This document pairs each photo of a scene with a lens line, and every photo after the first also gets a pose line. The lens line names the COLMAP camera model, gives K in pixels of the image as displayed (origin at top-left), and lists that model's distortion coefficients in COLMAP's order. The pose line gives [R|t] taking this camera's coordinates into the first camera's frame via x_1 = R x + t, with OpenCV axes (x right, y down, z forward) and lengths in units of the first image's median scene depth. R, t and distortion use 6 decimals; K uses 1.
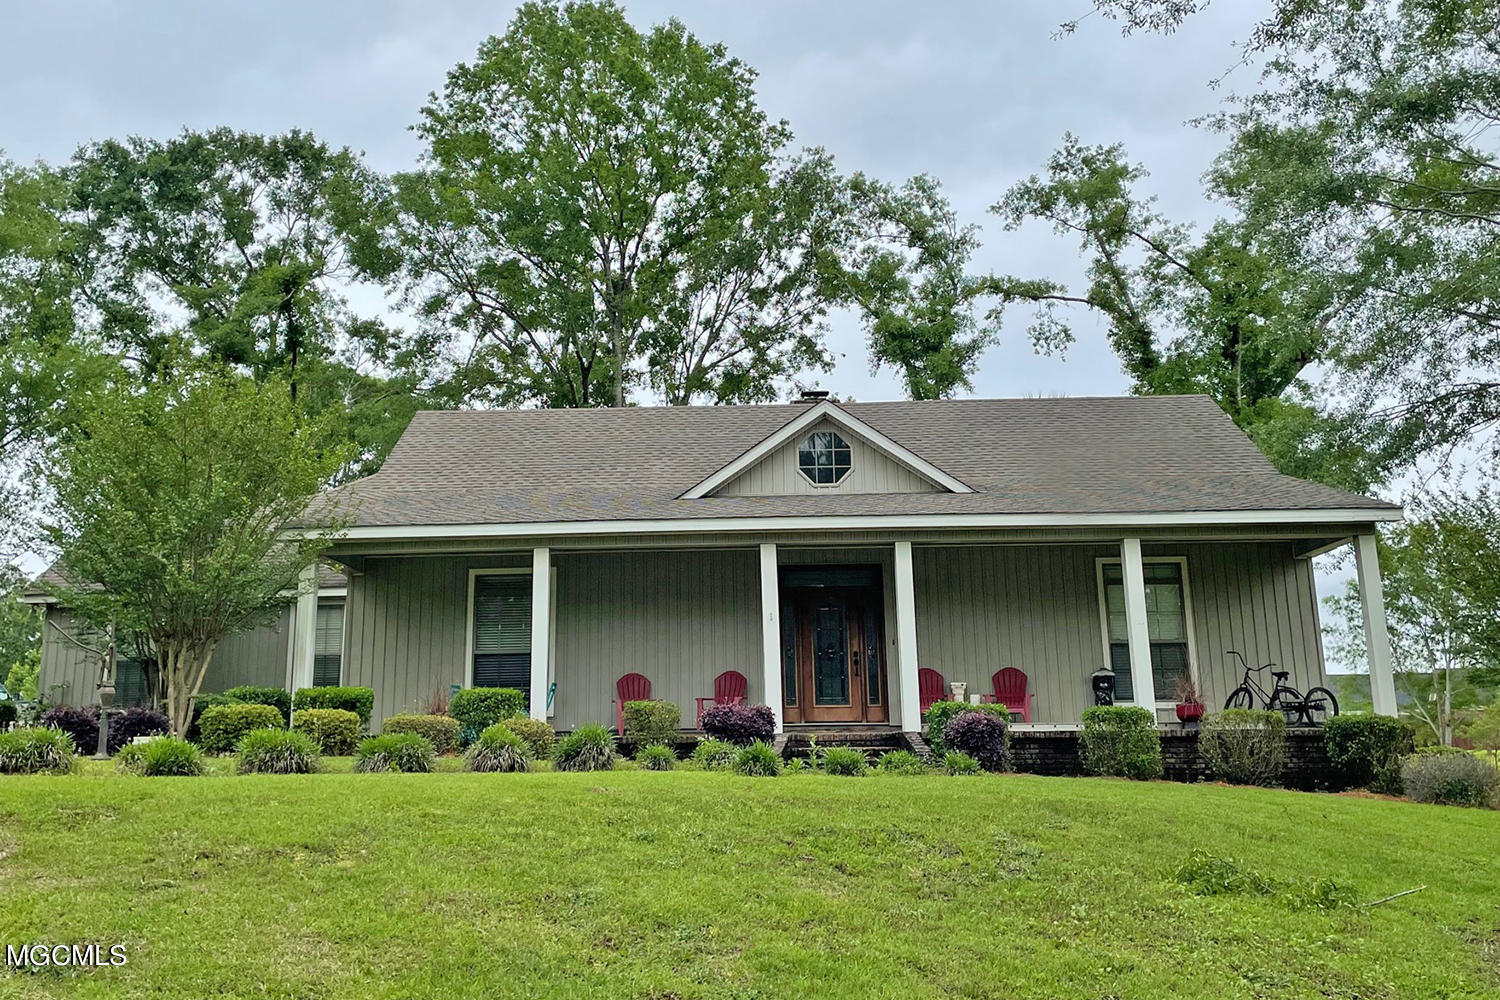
lens RADIAL K [[1312.9, 0, 750.0], [0, 1312.9, 500.0], [0, 0, 1]] dist [0.001712, 0.000283]
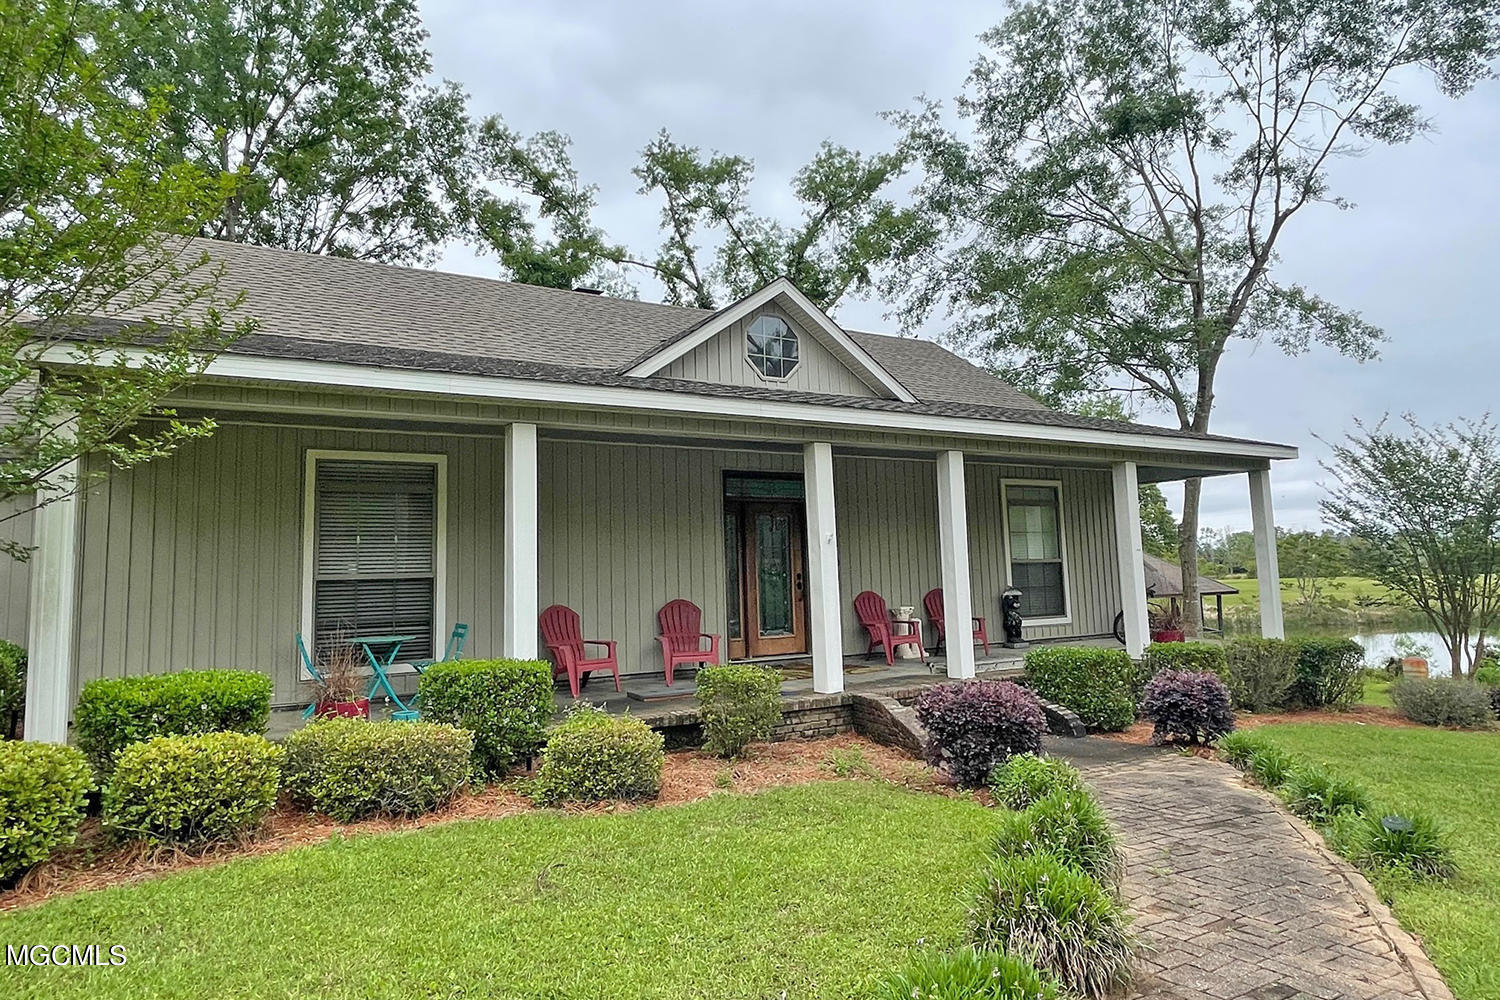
lens RADIAL K [[904.5, 0, 750.0], [0, 904.5, 500.0], [0, 0, 1]] dist [-0.026137, -0.000881]
pose [[0.850157, 0.032352, 0.525534, -0.252737], [-0.068159, 0.996474, 0.048918, 0.038022], [-0.522099, -0.077408, 0.849365, 0.490832]]
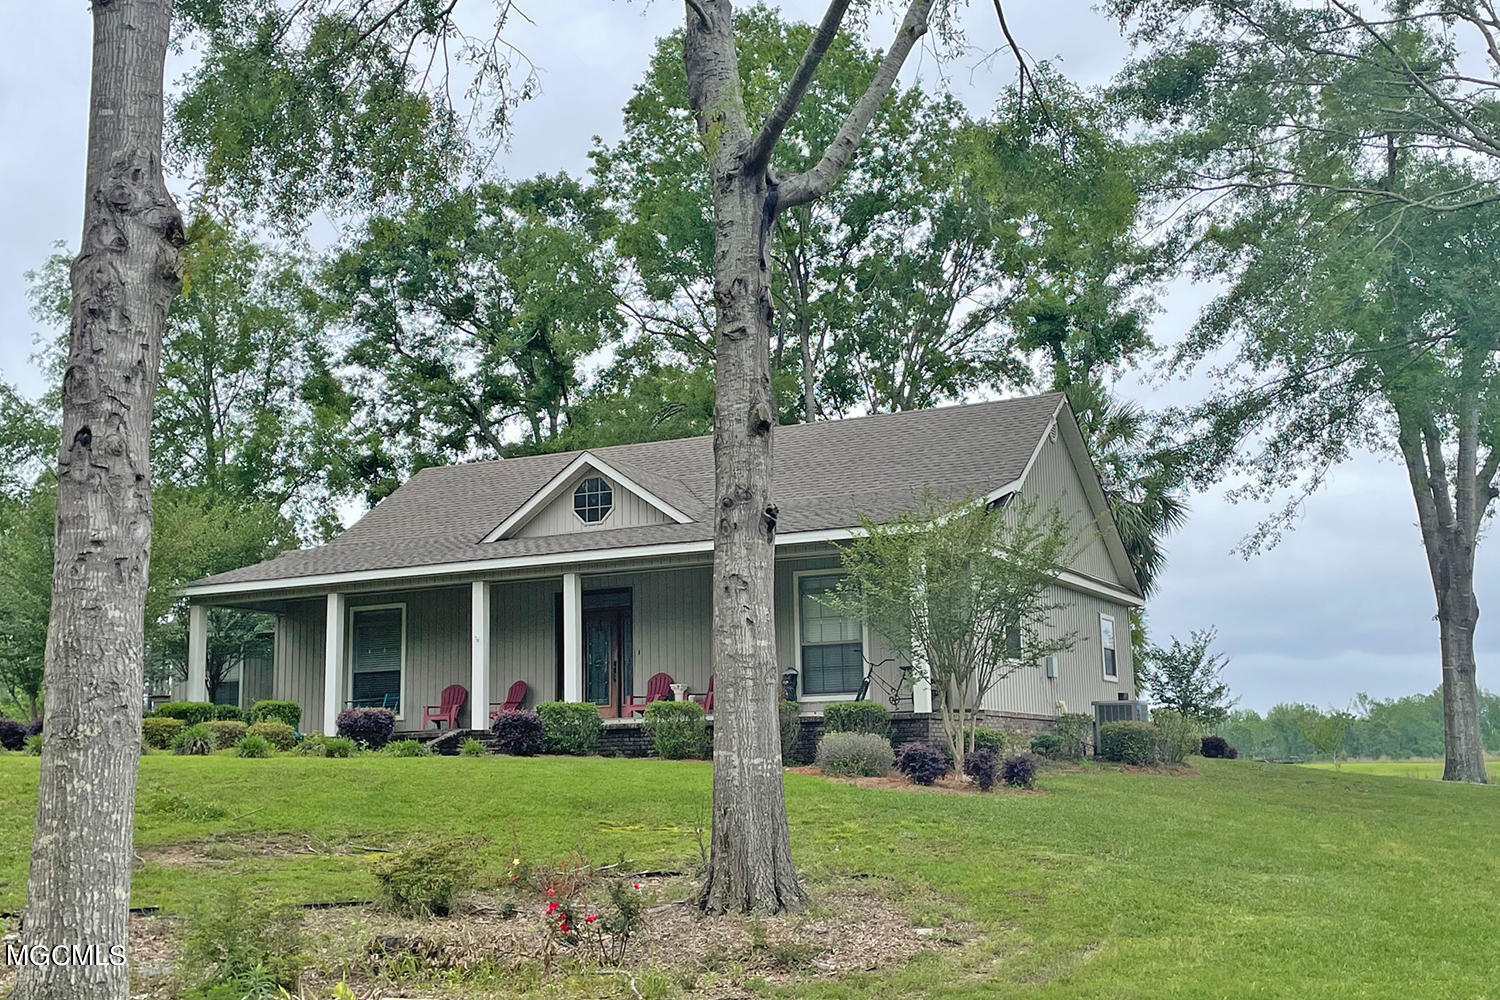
lens RADIAL K [[1617.5, 0, 750.0], [0, 1617.5, 500.0], [0, 0, 1]] dist [0.072207, 0.003614]
pose [[0.900555, -0.075346, -0.428163, 0.796517], [0.084081, 0.996458, 0.001495, -0.021878], [0.426534, -0.037347, 0.903700, -0.265811]]
